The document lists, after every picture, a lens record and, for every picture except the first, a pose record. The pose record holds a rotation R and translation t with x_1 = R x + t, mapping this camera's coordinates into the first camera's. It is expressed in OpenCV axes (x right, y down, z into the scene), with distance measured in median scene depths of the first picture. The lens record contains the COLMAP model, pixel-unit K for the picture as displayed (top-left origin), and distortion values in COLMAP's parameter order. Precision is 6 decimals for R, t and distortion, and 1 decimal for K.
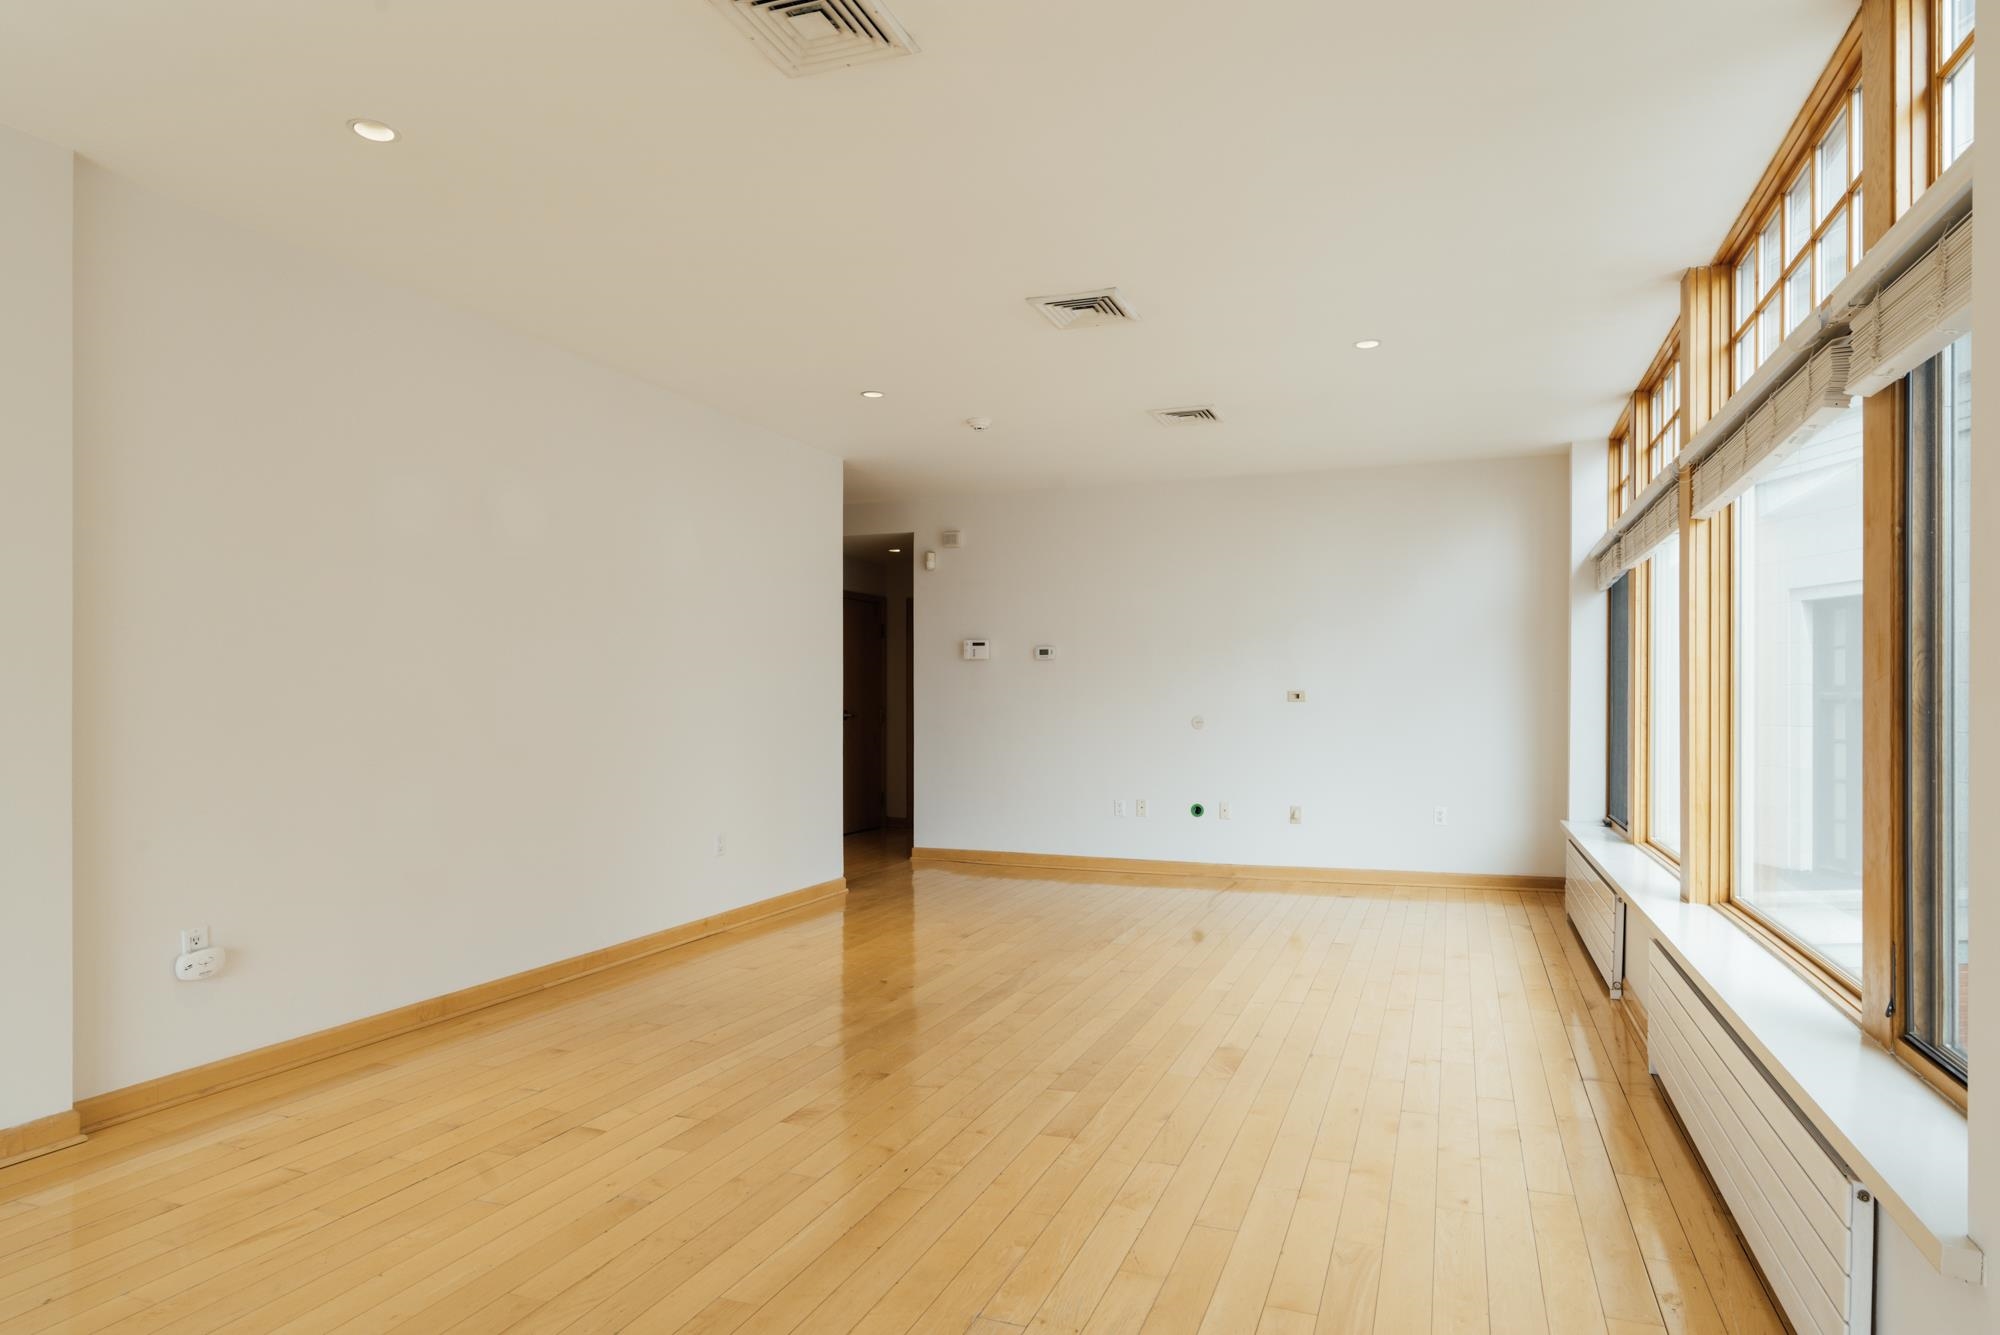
lens RADIAL K [[1096.3, 0, 1070.3], [0, 1096.3, 698.7], [0, 0, 1]] dist [-0.003276, 0.000534]
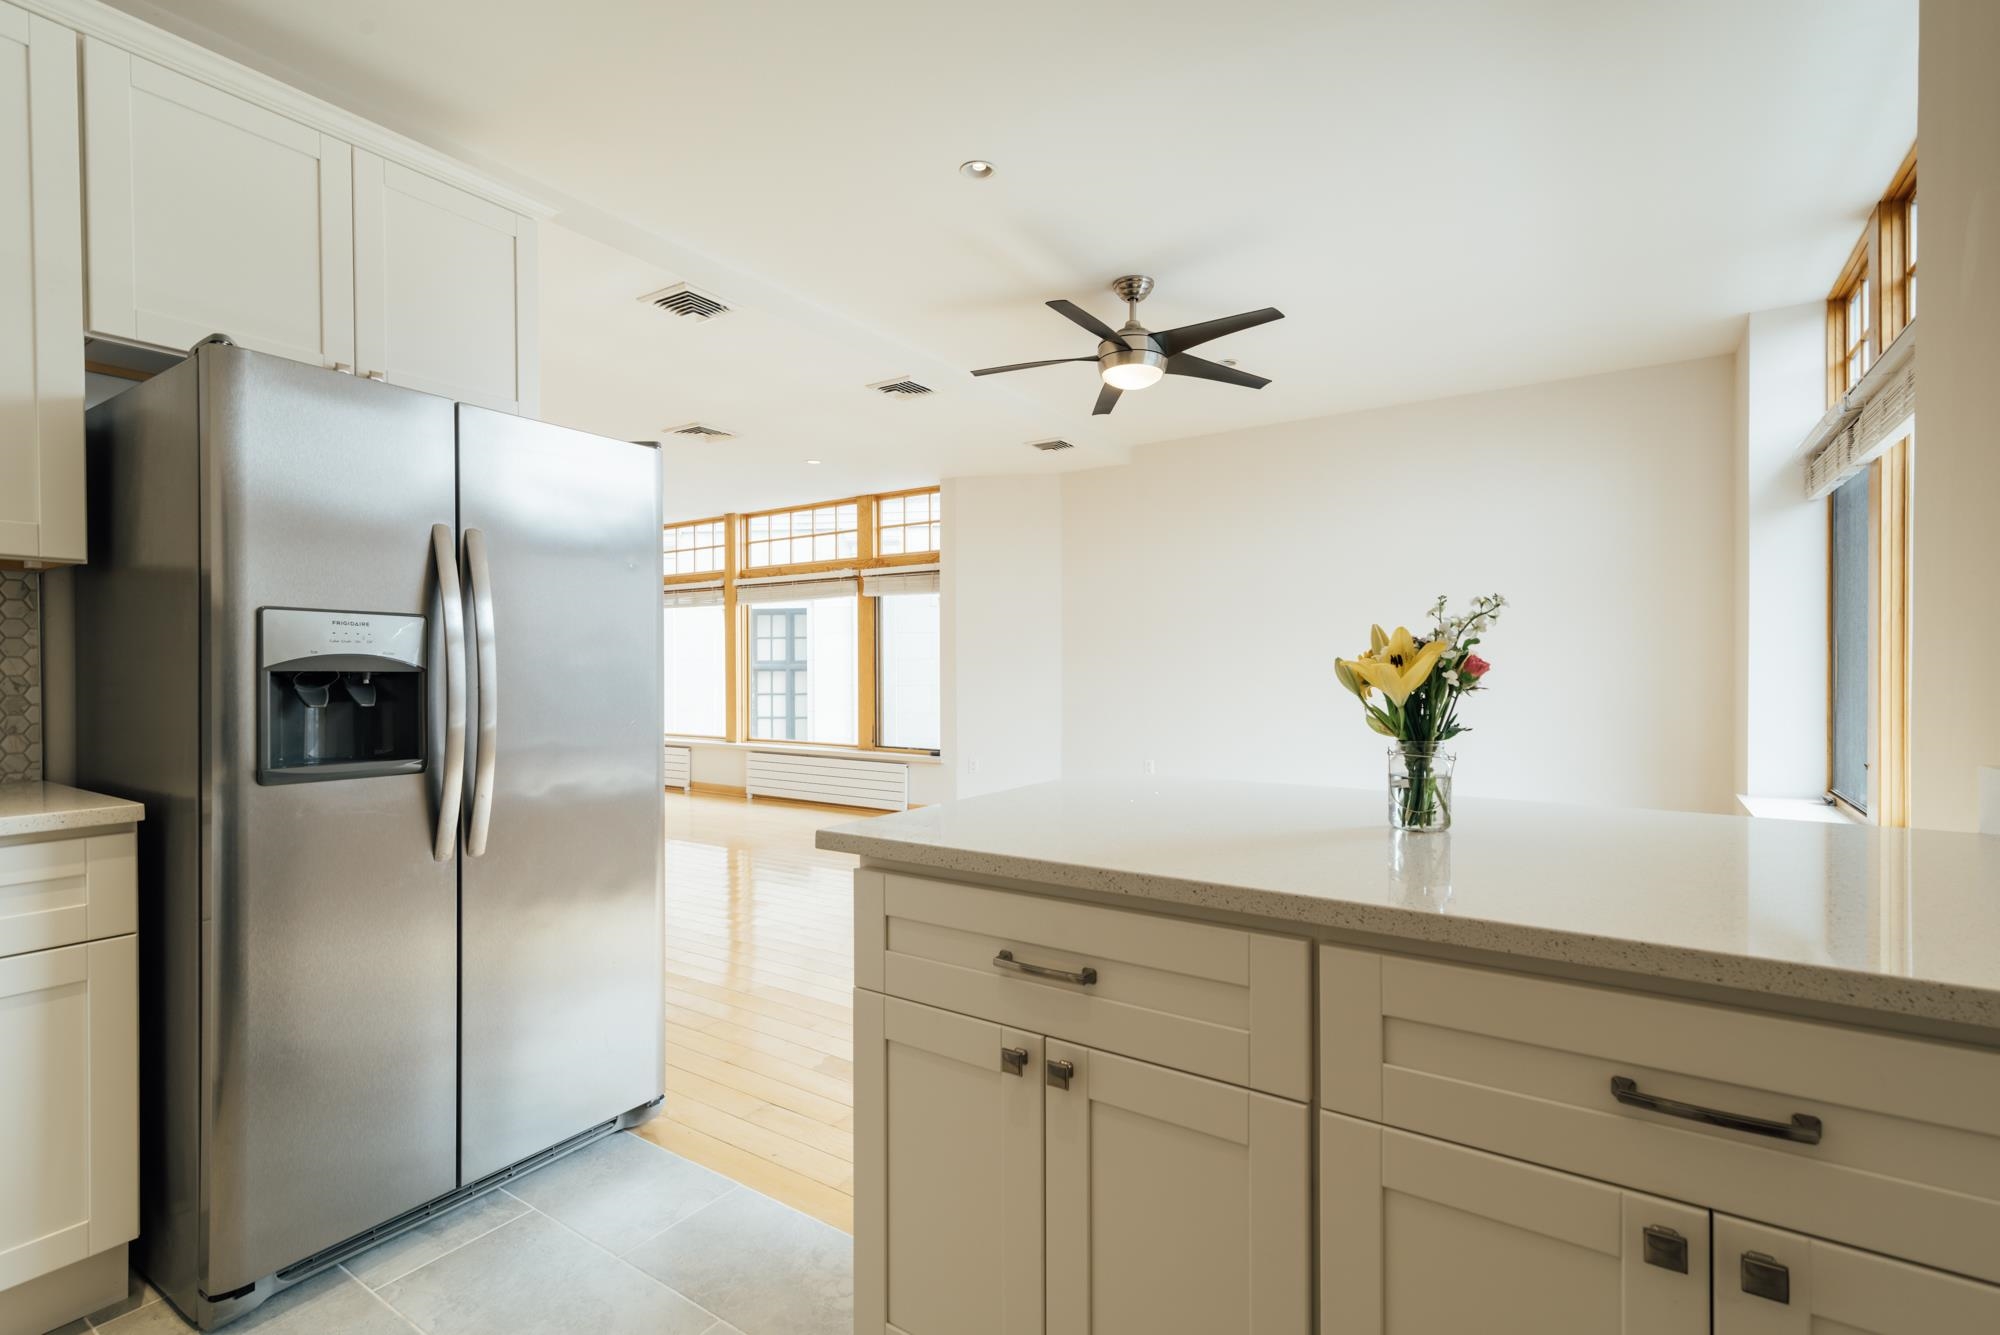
lens RADIAL K [[896.1, 0, 1007.1], [0, 896.1, 673.0], [0, 0, 1]] dist [0.002789, 0.000074]
pose [[0.245524, -0.007840, 0.969359, -0.902316], [0.004278, 0.999966, 0.007004, -0.001478], [-0.969381, 0.002427, 0.245549, -0.134986]]
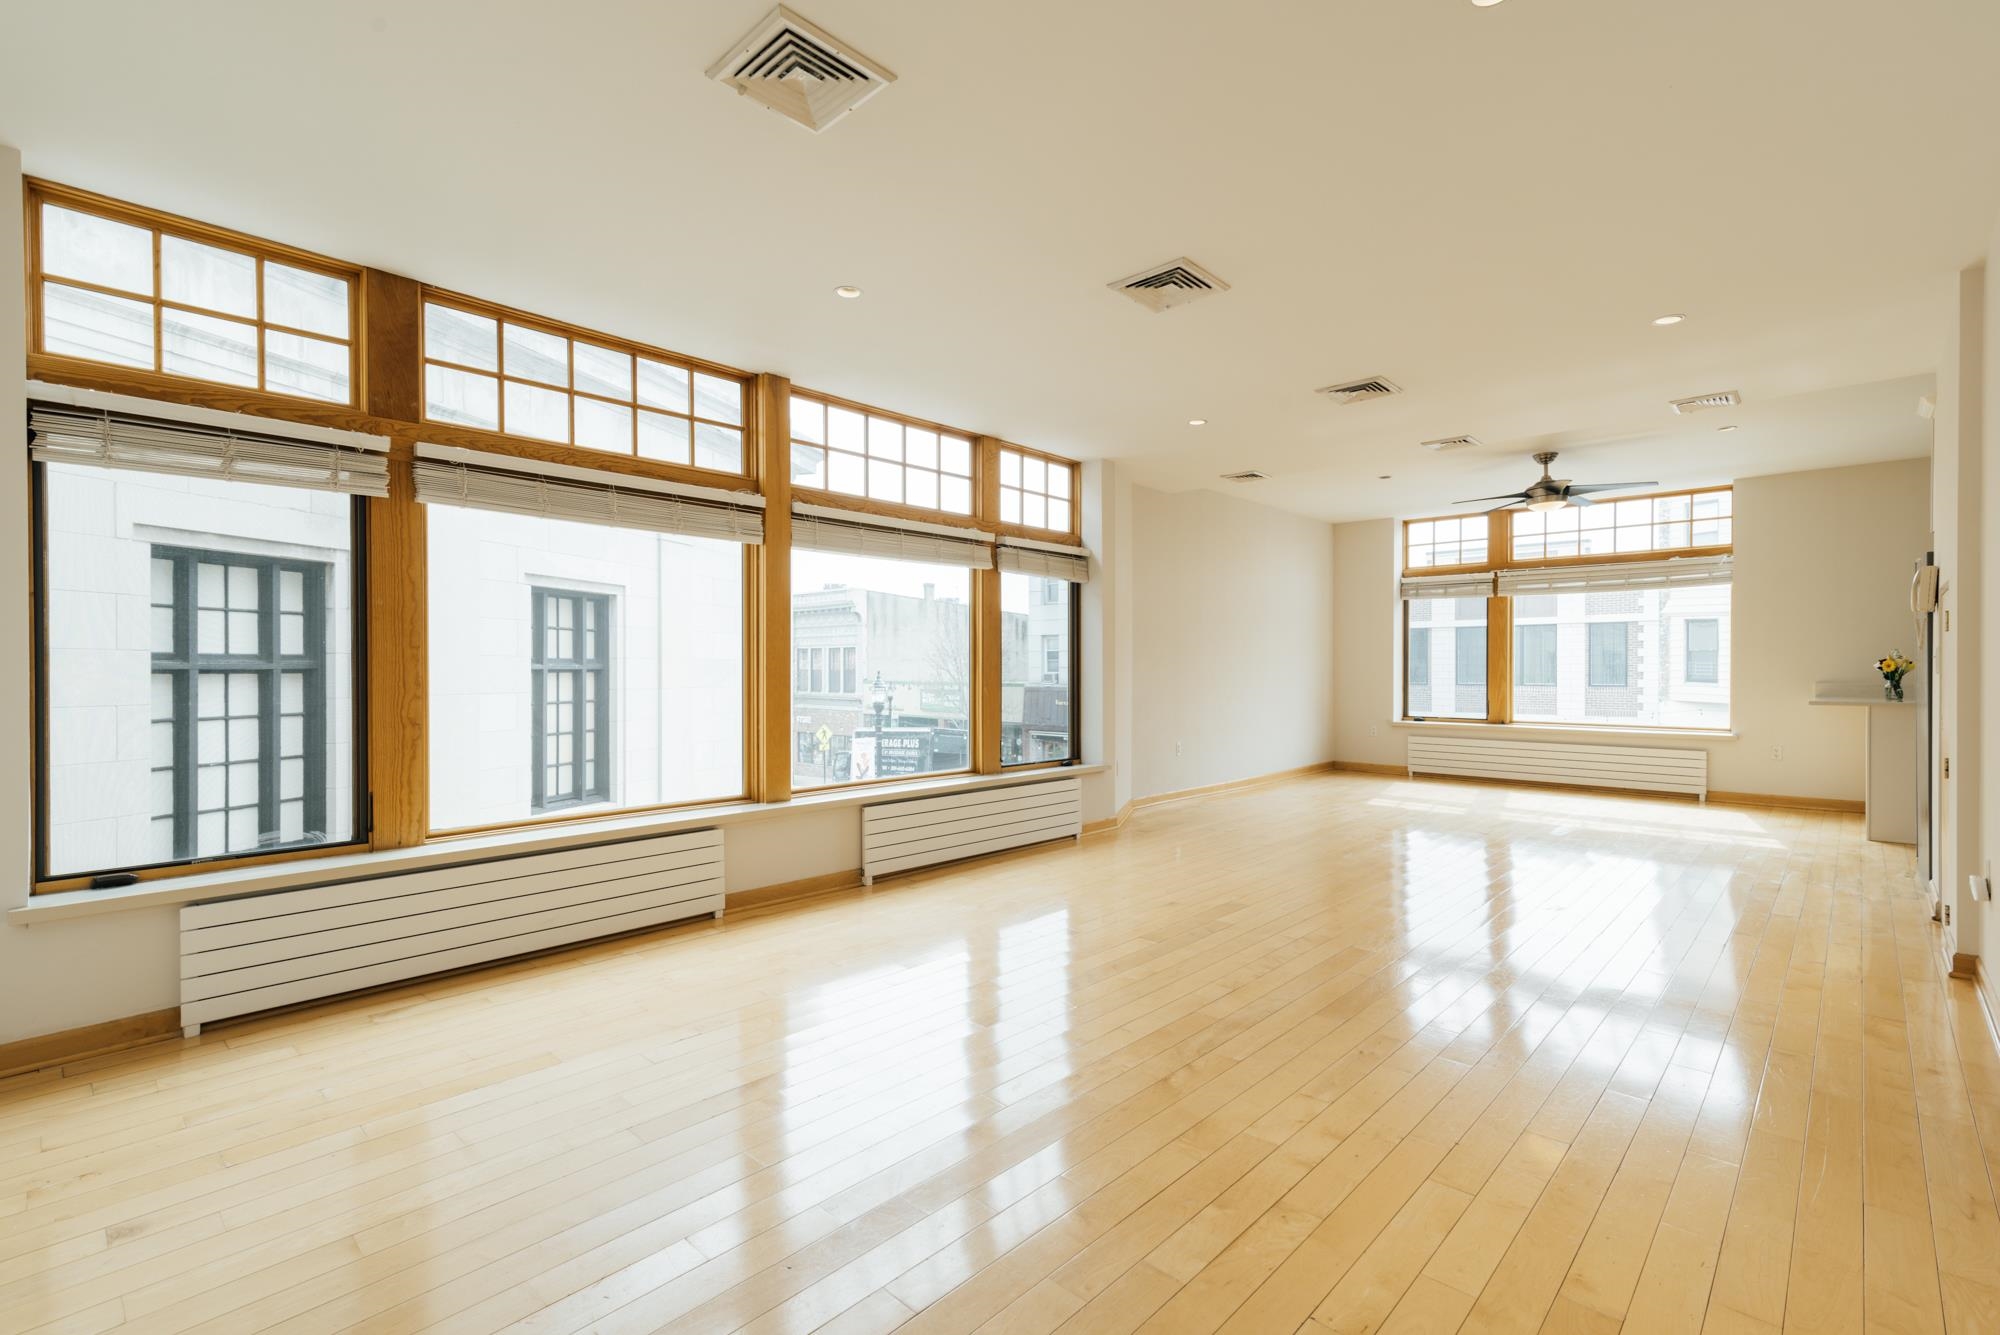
lens RADIAL K [[900.5, 0, 990.5], [0, 900.5, 674.2], [0, 0, 1]] dist [0.002027, -0.000068]
pose [[-0.908411, -0.001849, 0.418075, -0.127295], [0.001033, 0.999977, 0.006666, 0.002997], [-0.418077, 0.006487, -0.908388, 1.241655]]
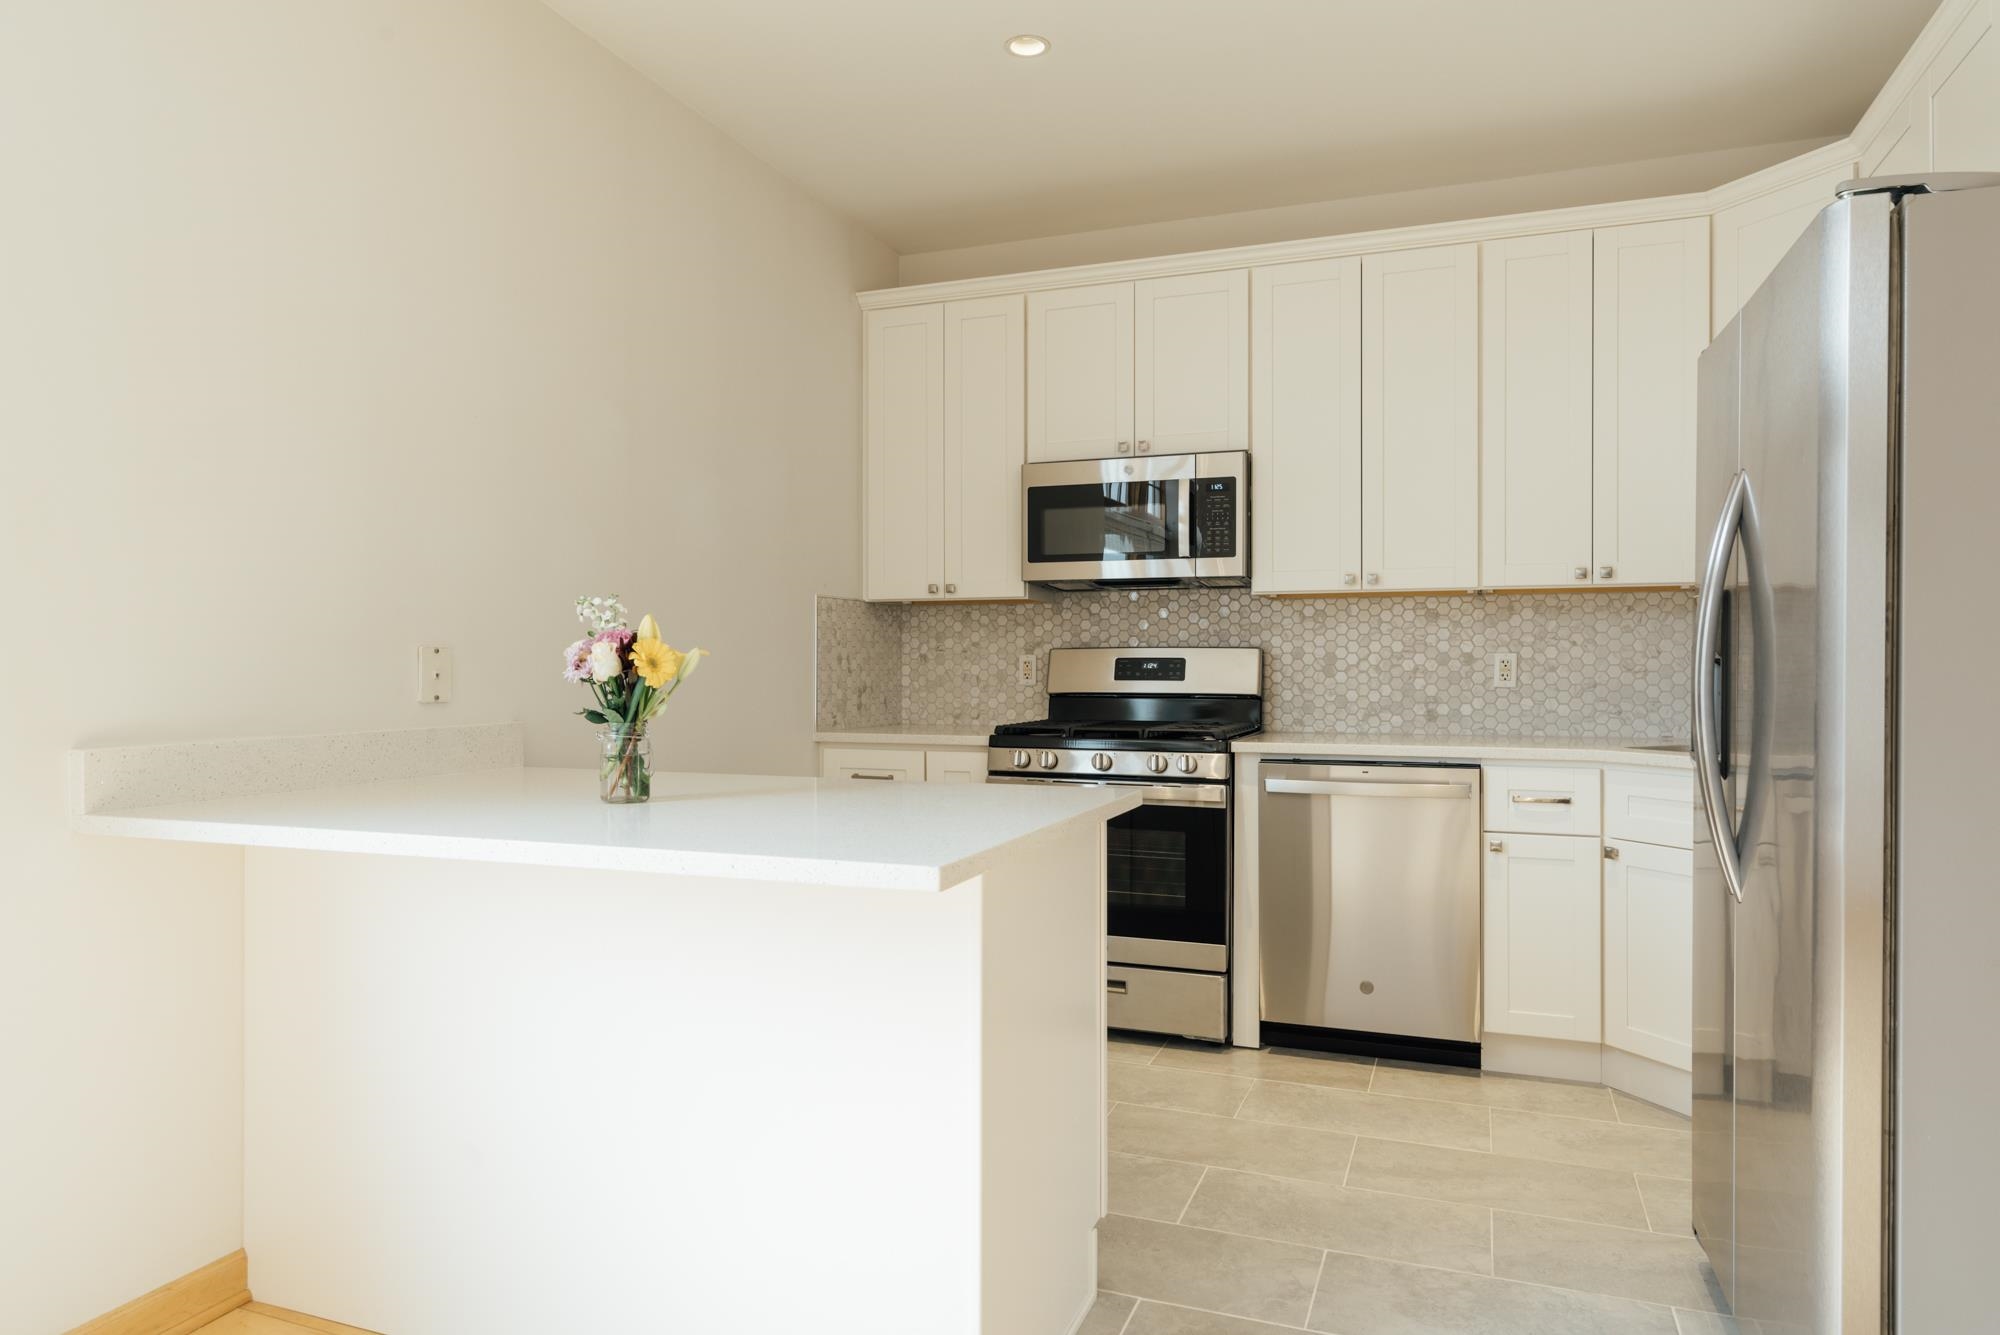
lens RADIAL K [[1220.2, 0, 1007.2], [0, 1220.2, 662.1], [0, 0, 1]] dist [0.004054, 0.000108]
pose [[-0.028211, -0.003489, -0.999596, -0.308460], [-0.001129, 0.999993, -0.003458, 0.002035], [0.999601, 0.001031, -0.028215, -0.061575]]
